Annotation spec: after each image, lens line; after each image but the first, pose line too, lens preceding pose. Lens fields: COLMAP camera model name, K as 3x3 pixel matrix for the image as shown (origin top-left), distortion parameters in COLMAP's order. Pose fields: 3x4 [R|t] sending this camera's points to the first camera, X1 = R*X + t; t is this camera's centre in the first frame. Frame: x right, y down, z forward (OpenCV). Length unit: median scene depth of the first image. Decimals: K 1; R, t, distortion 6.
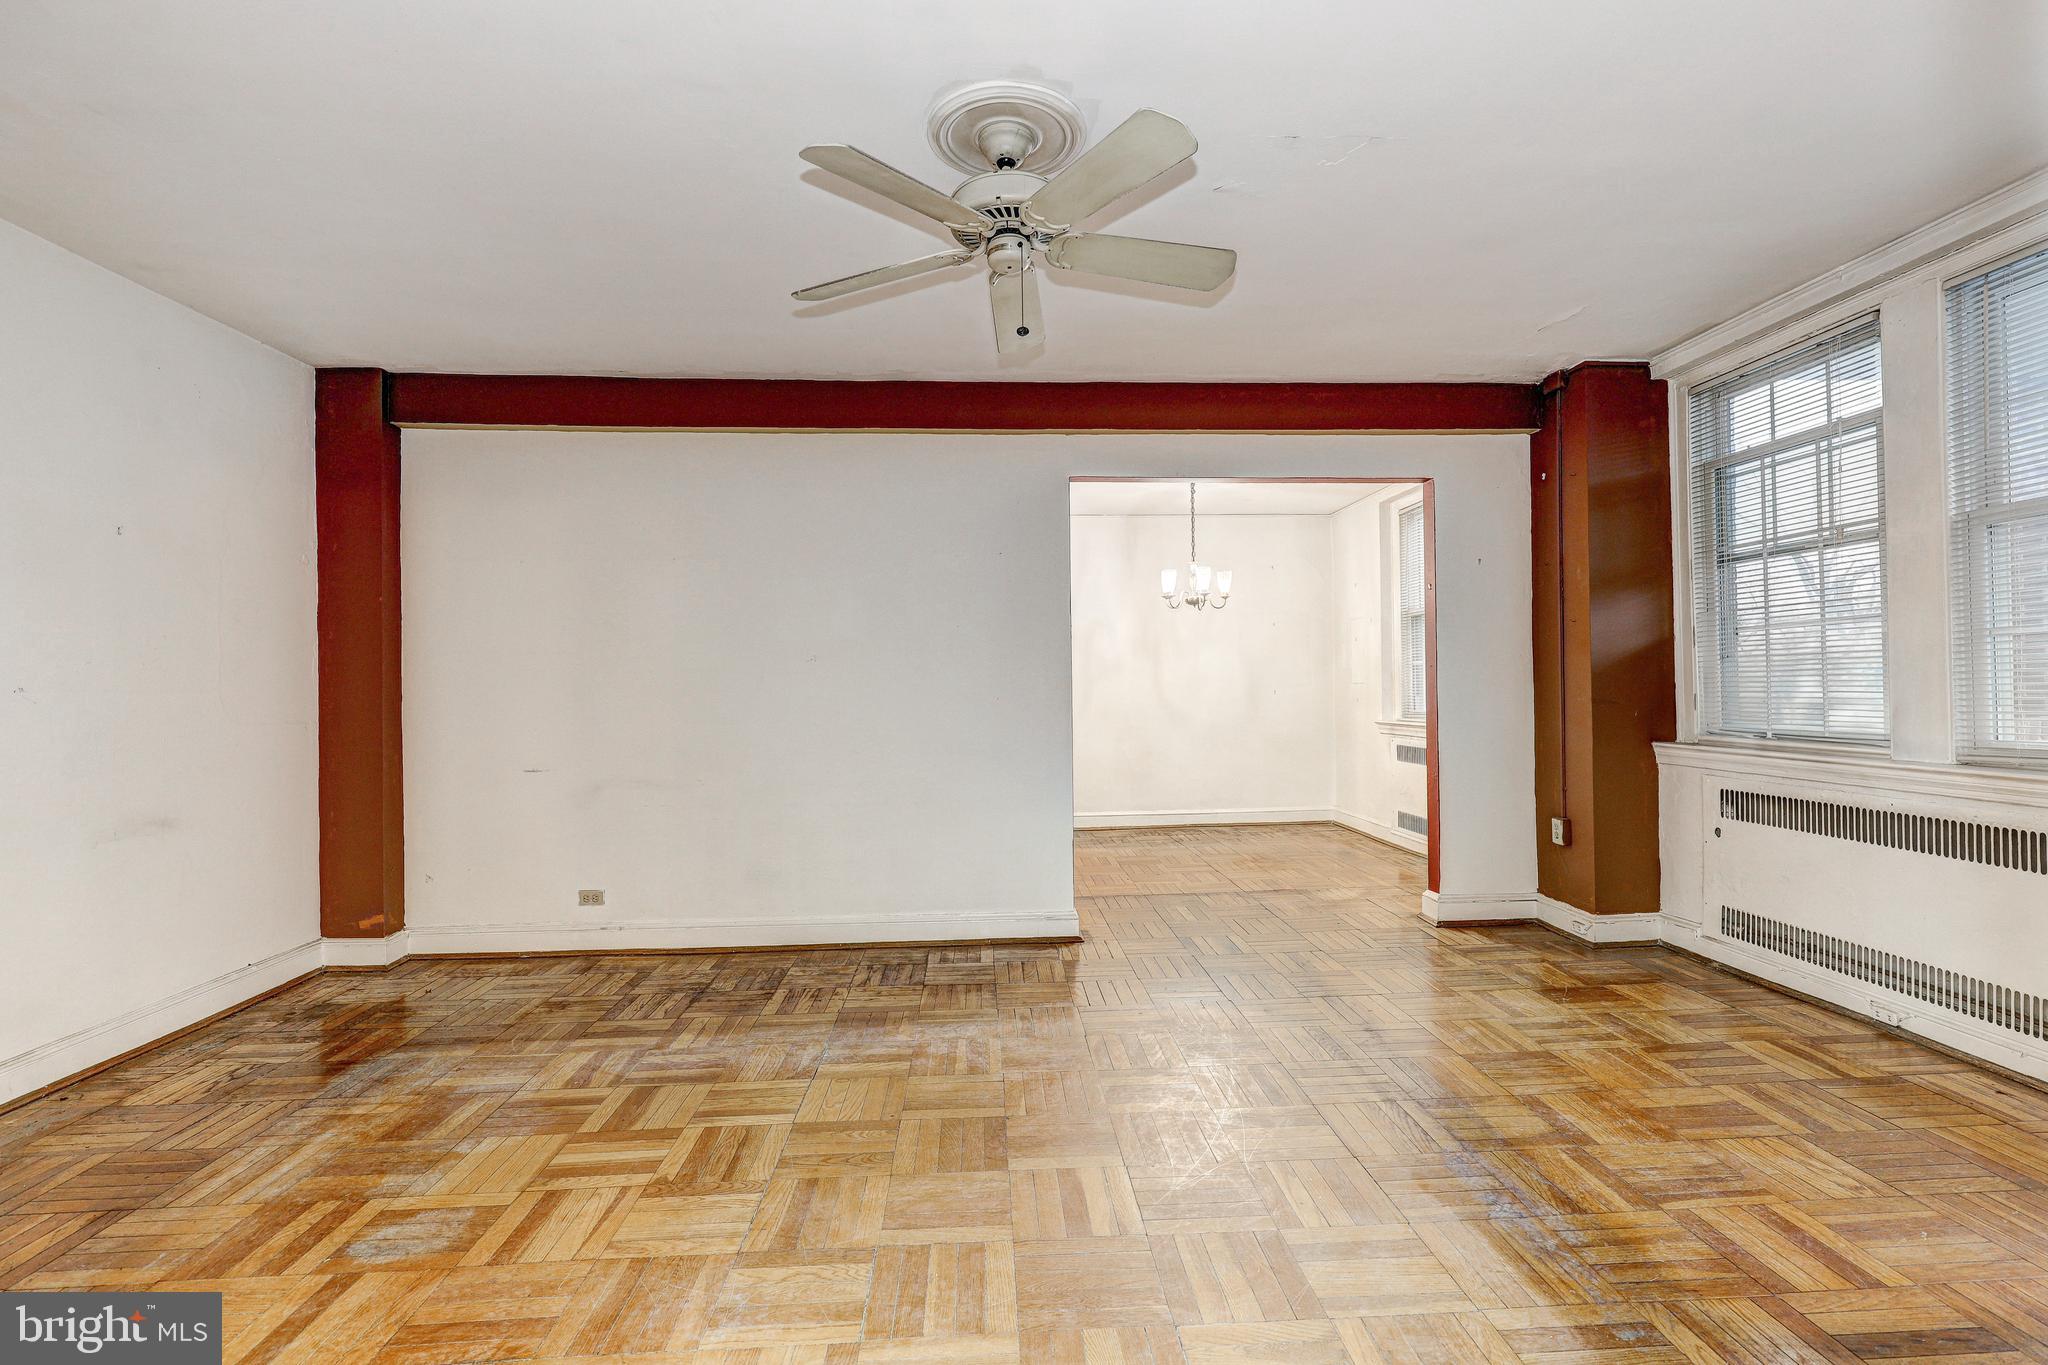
lens RADIAL K [[912.9, 0, 1024.0], [0, 912.9, 682.5], [0, 0, 1]] dist [0.001003, 0.000183]
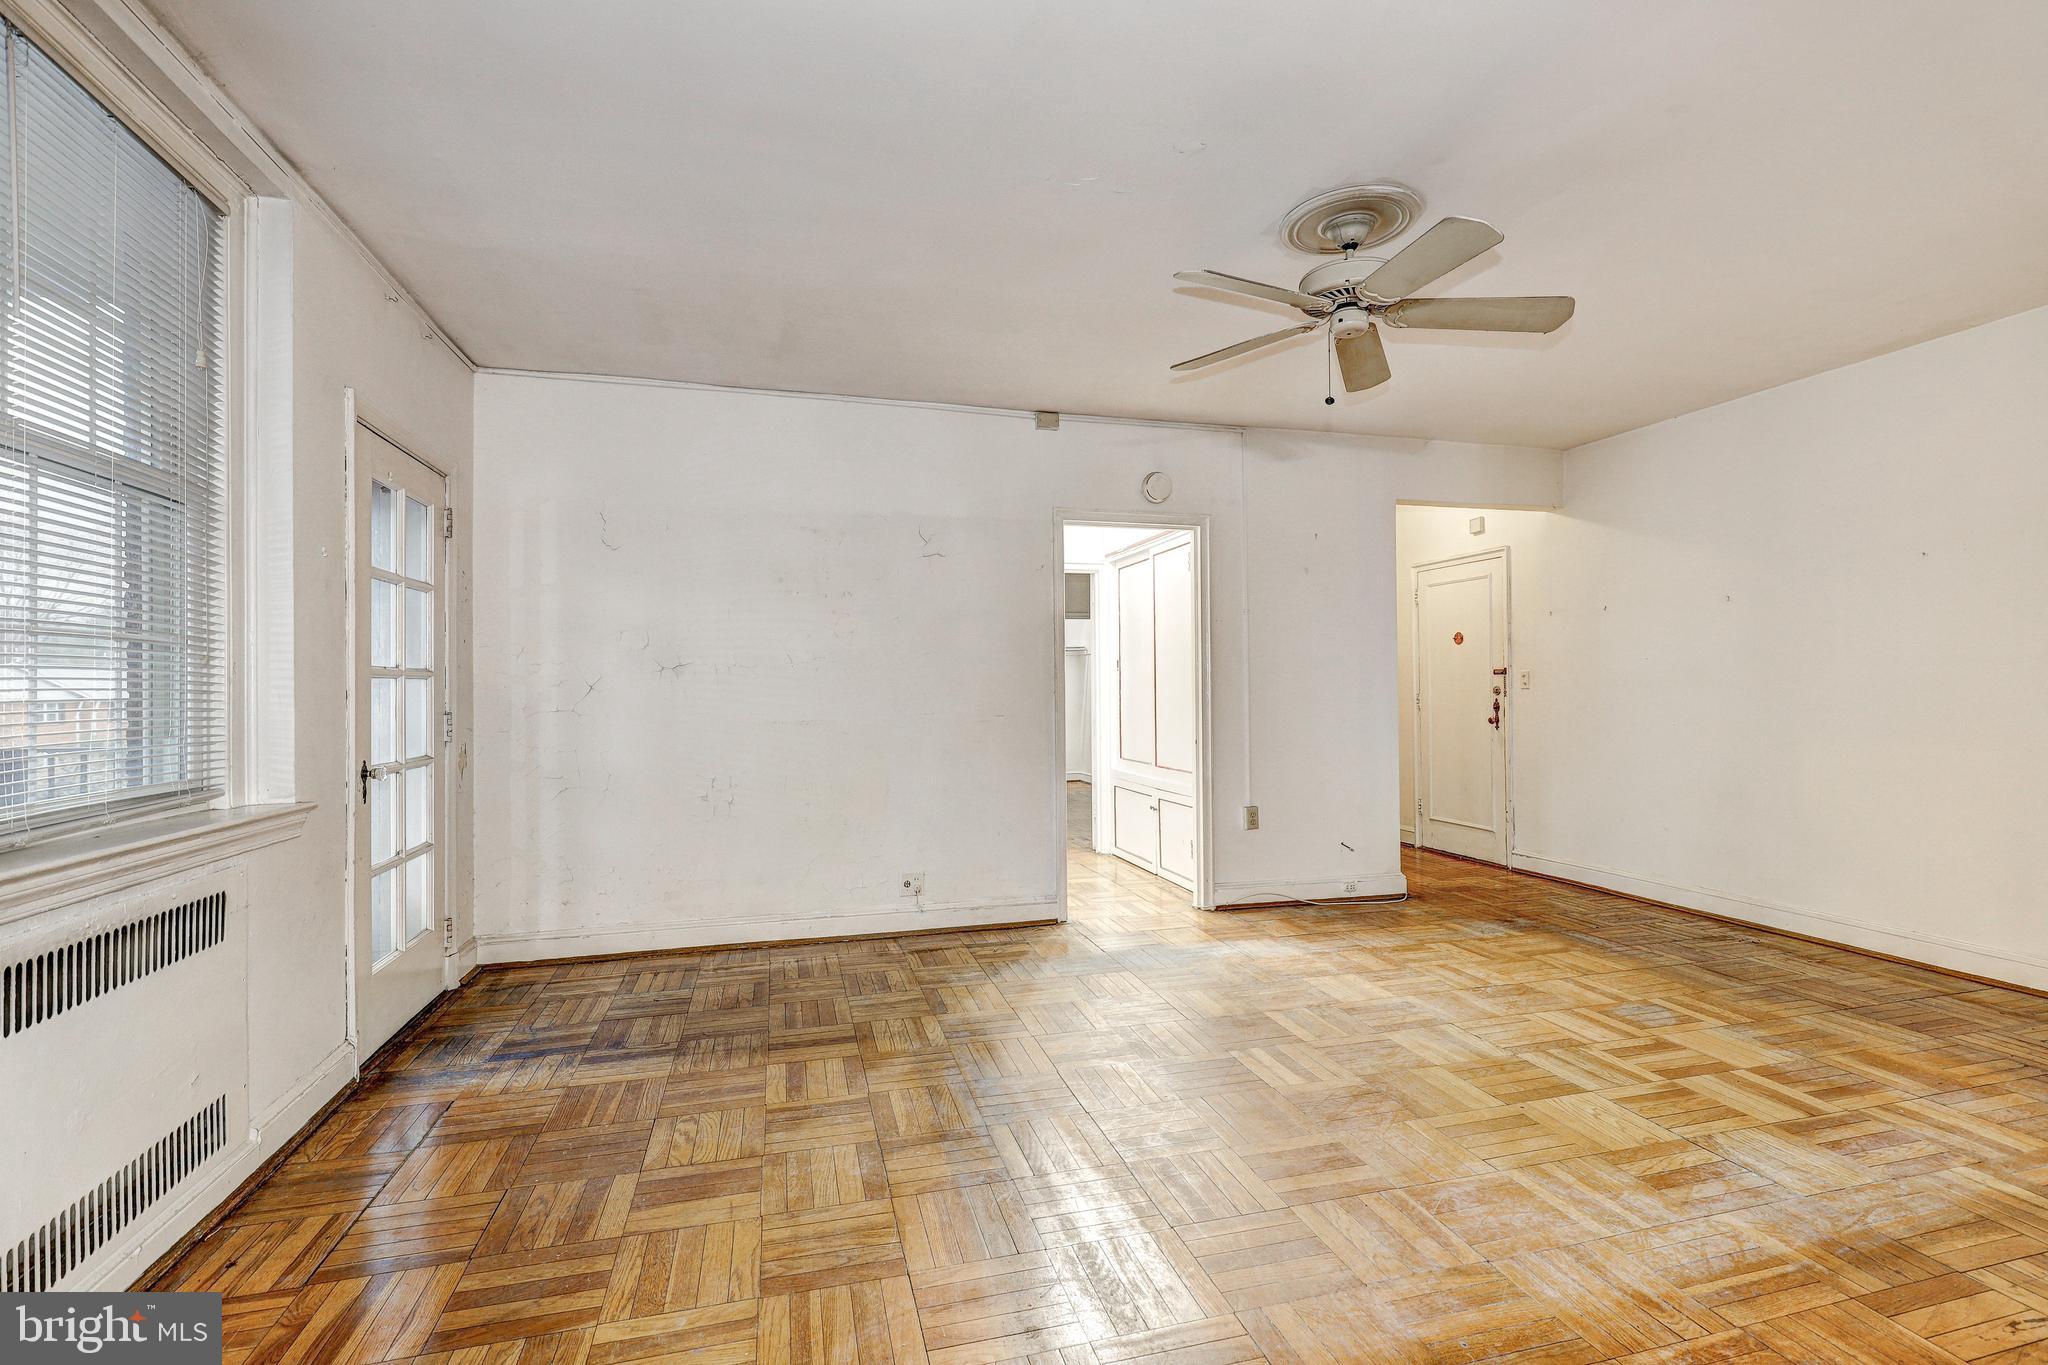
lens RADIAL K [[917.0, 0, 1030.5], [0, 917.0, 680.2], [0, 0, 1]] dist [0.009708, -0.001216]
pose [[-0.975758, 0.018395, -0.218077, 0.406050], [0.021984, 0.999660, -0.014042, 0.003068], [0.217744, -0.018495, -0.975831, 1.275656]]
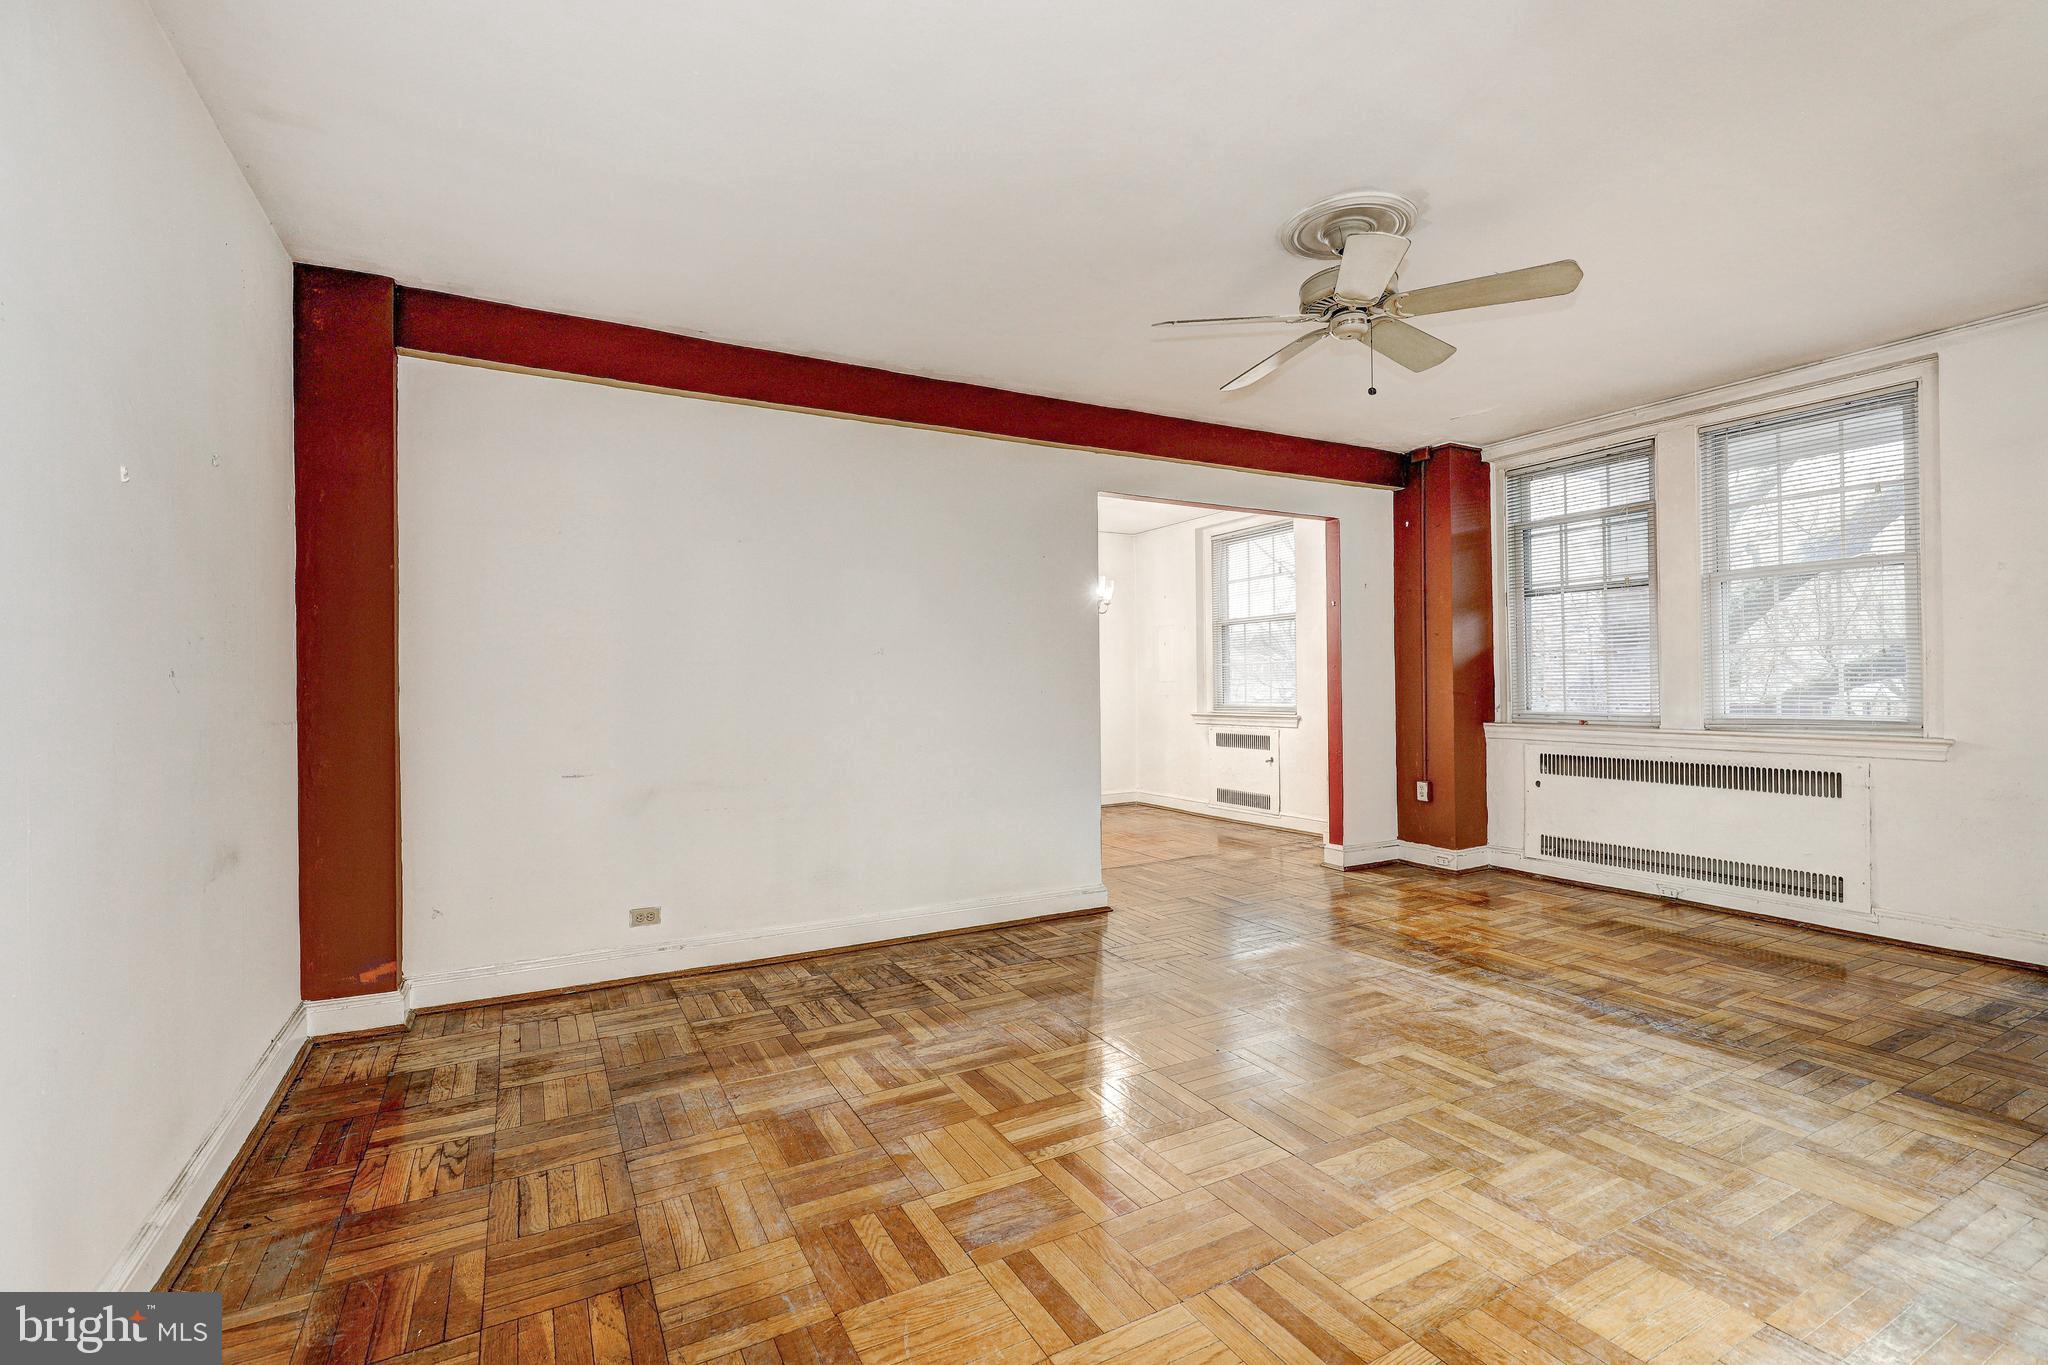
lens RADIAL K [[912.9, 0, 1024.0], [0, 912.9, 682.5], [0, 0, 1]] dist [0.001003, 0.000183]
pose [[0.904910, 0.003809, 0.425587, -0.577827], [-0.002450, 0.999990, -0.003741, 0.011940], [-0.425597, 0.002343, 0.904910, 0.044216]]
